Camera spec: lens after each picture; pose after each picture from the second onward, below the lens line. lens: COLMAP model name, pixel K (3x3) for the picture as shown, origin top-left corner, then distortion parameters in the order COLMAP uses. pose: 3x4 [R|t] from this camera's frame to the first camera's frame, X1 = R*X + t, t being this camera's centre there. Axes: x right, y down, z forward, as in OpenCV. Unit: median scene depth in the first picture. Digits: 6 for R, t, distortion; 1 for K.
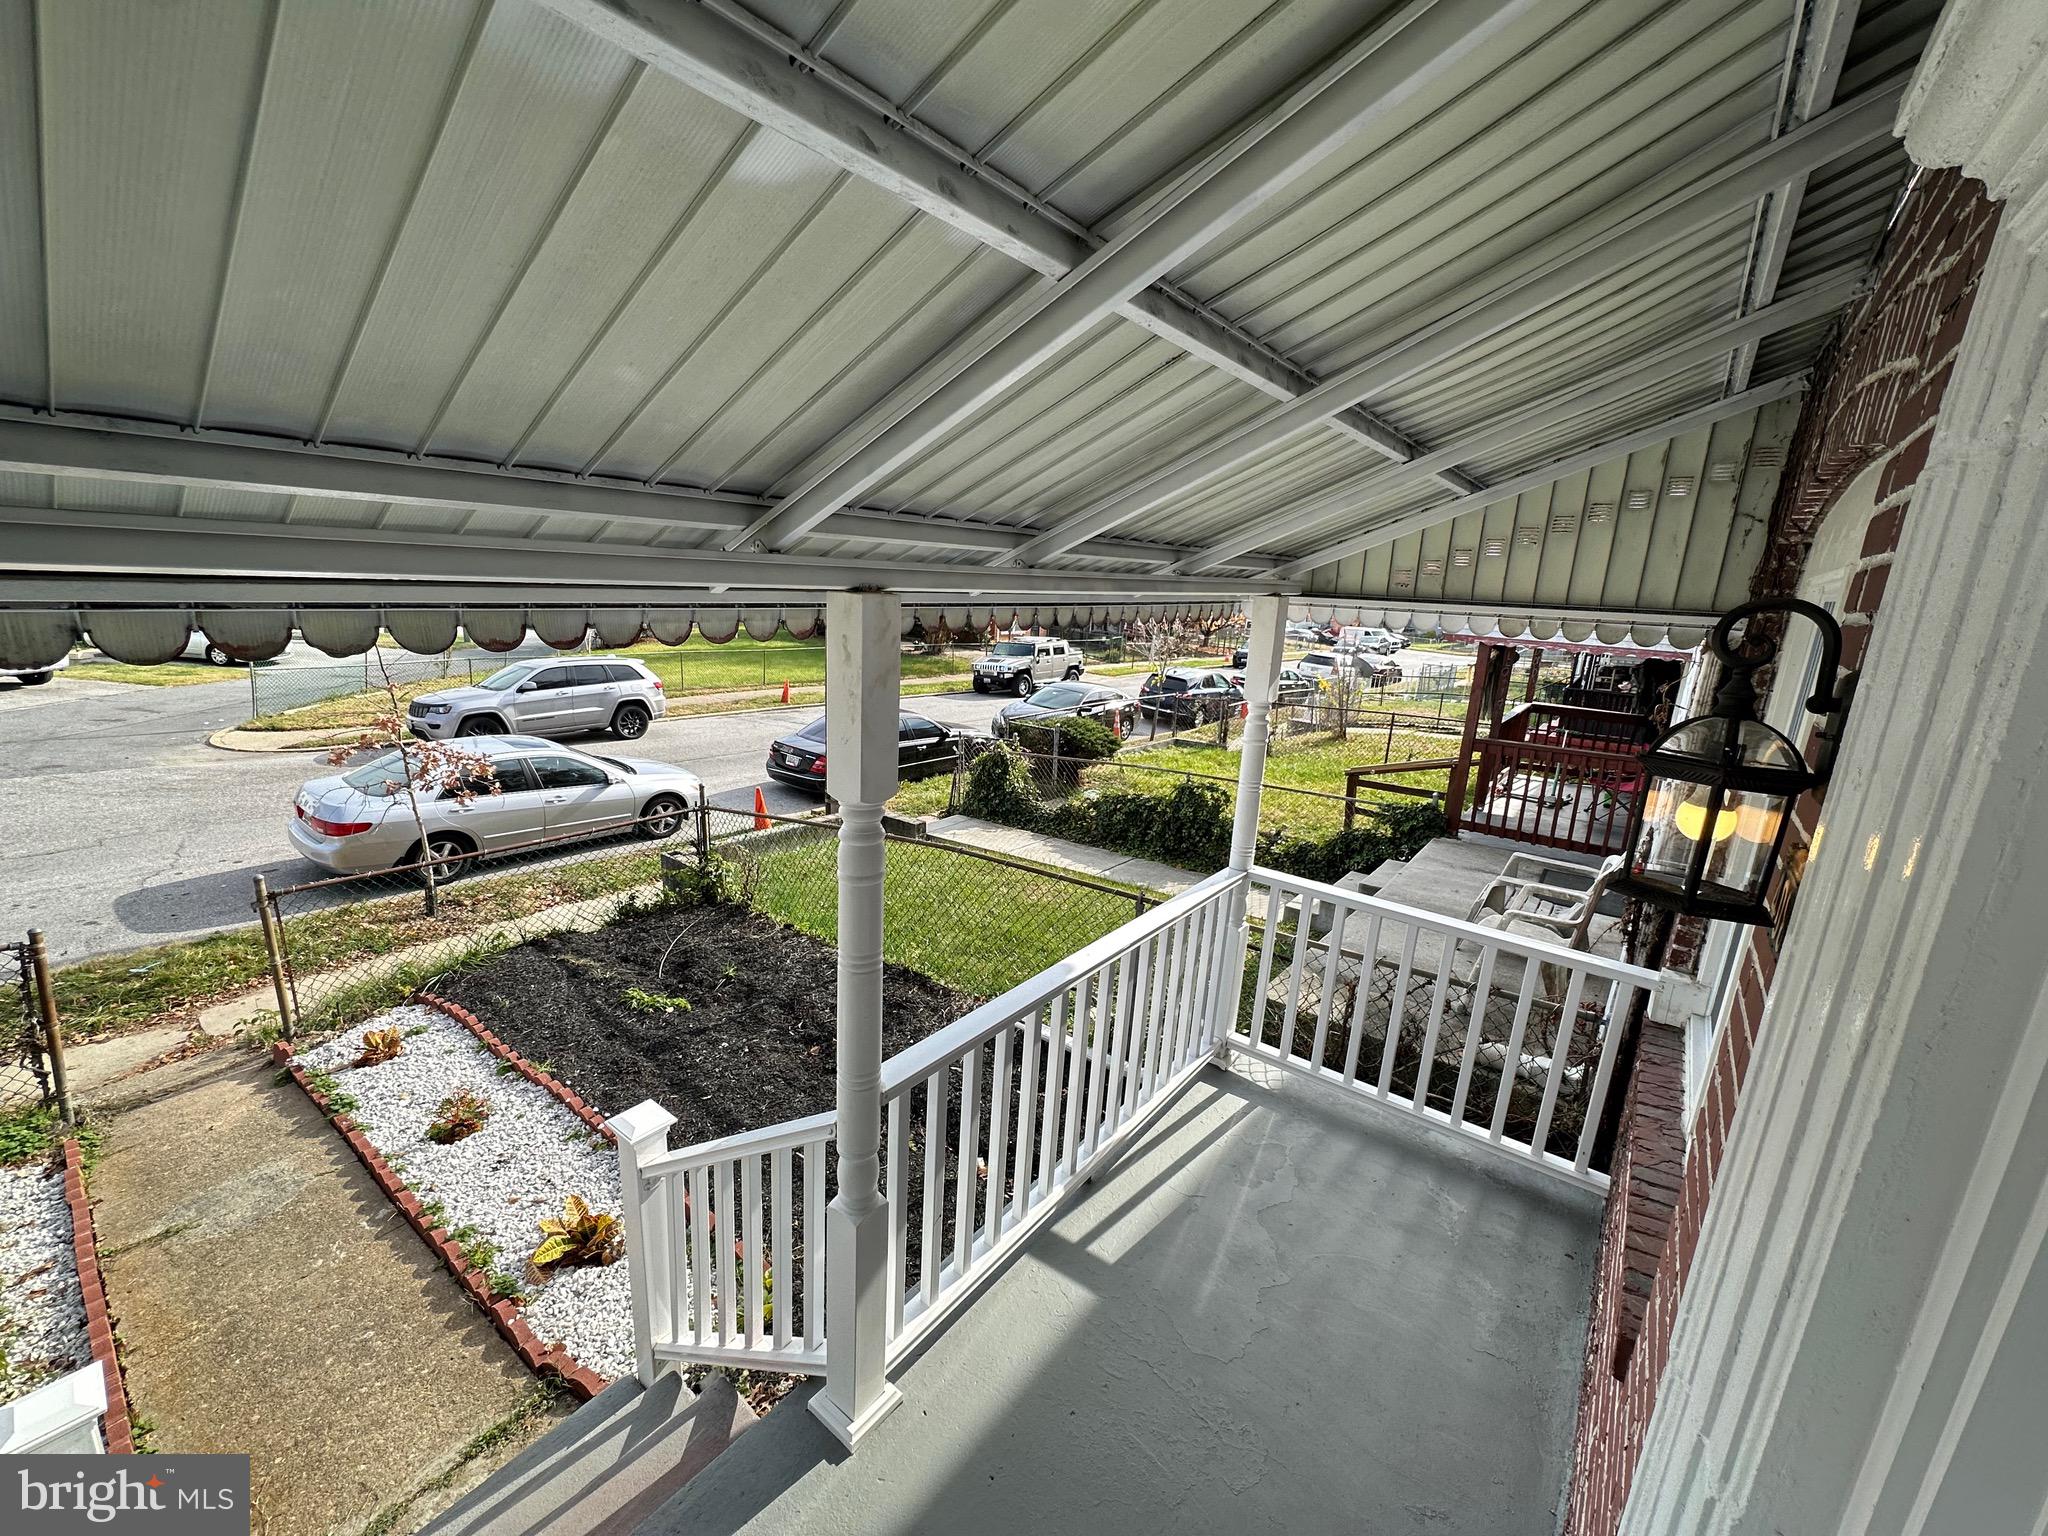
lens RADIAL K [[817.6, 0, 1022.1], [0, 817.6, 776.3], [0, 0, 1]] dist [-0.002756, 0.001231]
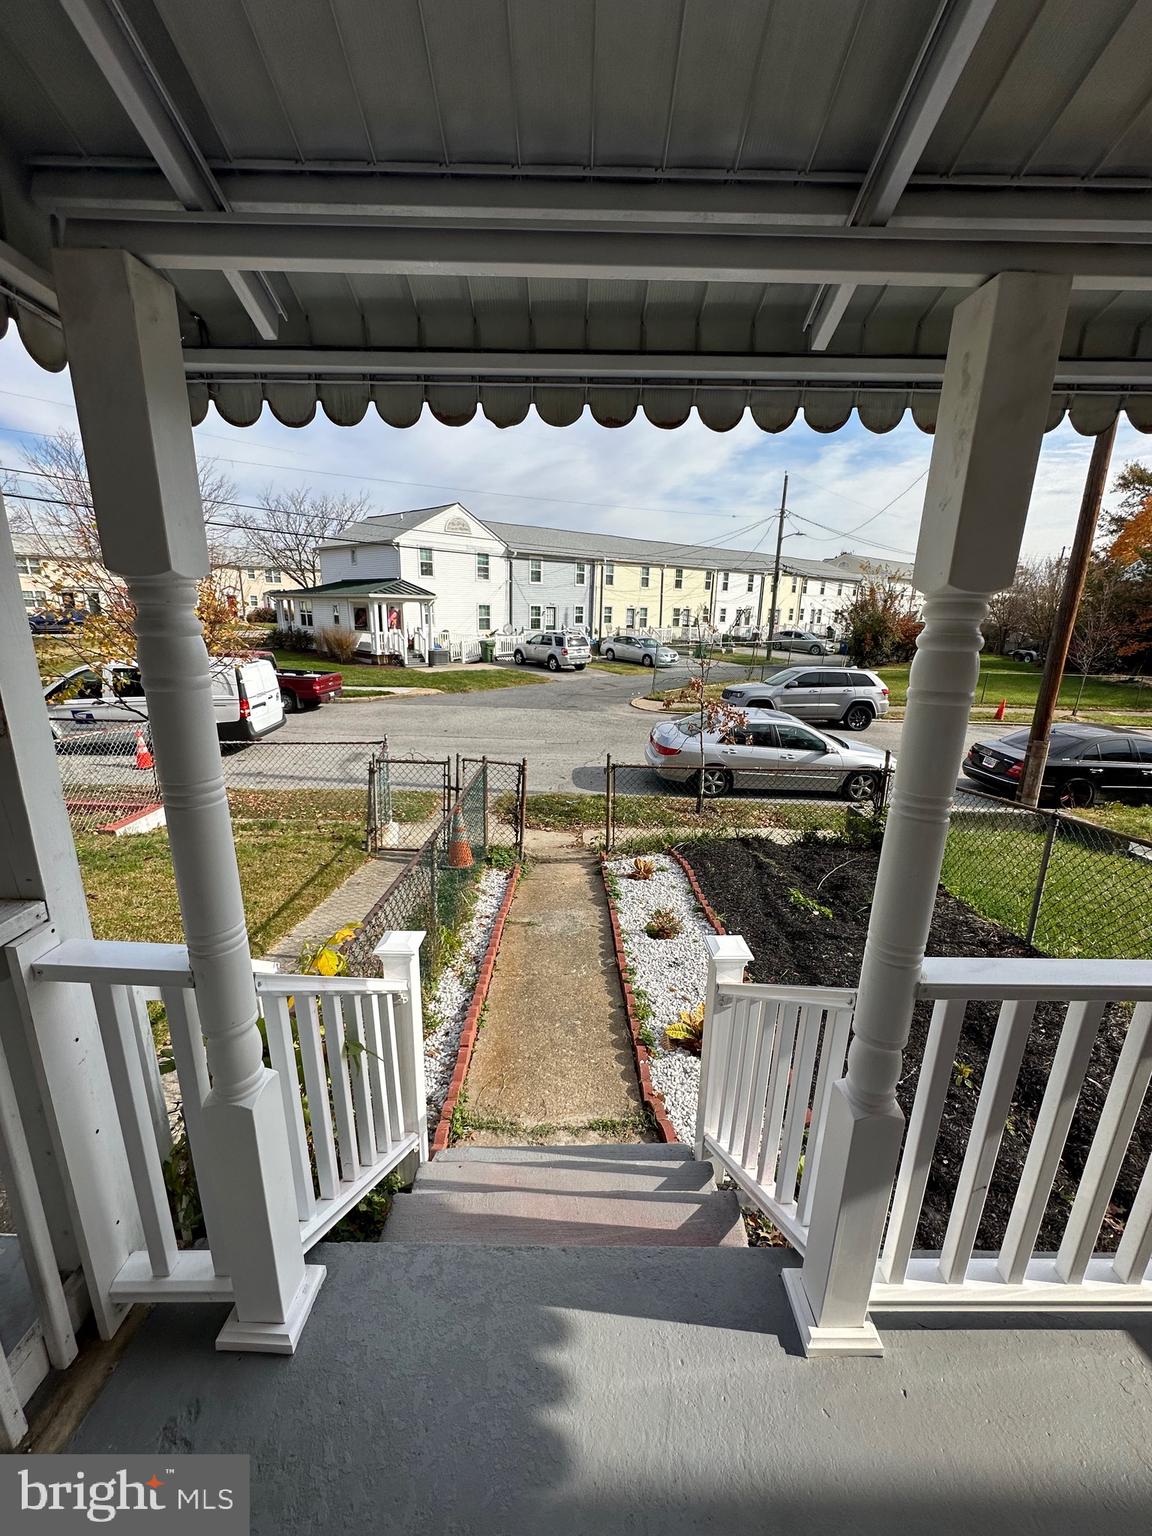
lens RADIAL K [[613.2, 0, 577.6], [0, 613.2, 766.6], [0, 0, 1]] dist [-0.002756, 0.001231]
pose [[0.624795, 0.163574, -0.763462, 0.015831], [-0.170773, 0.982763, 0.070805, 0.066071], [0.761884, 0.086140, 0.641960, 0.114379]]
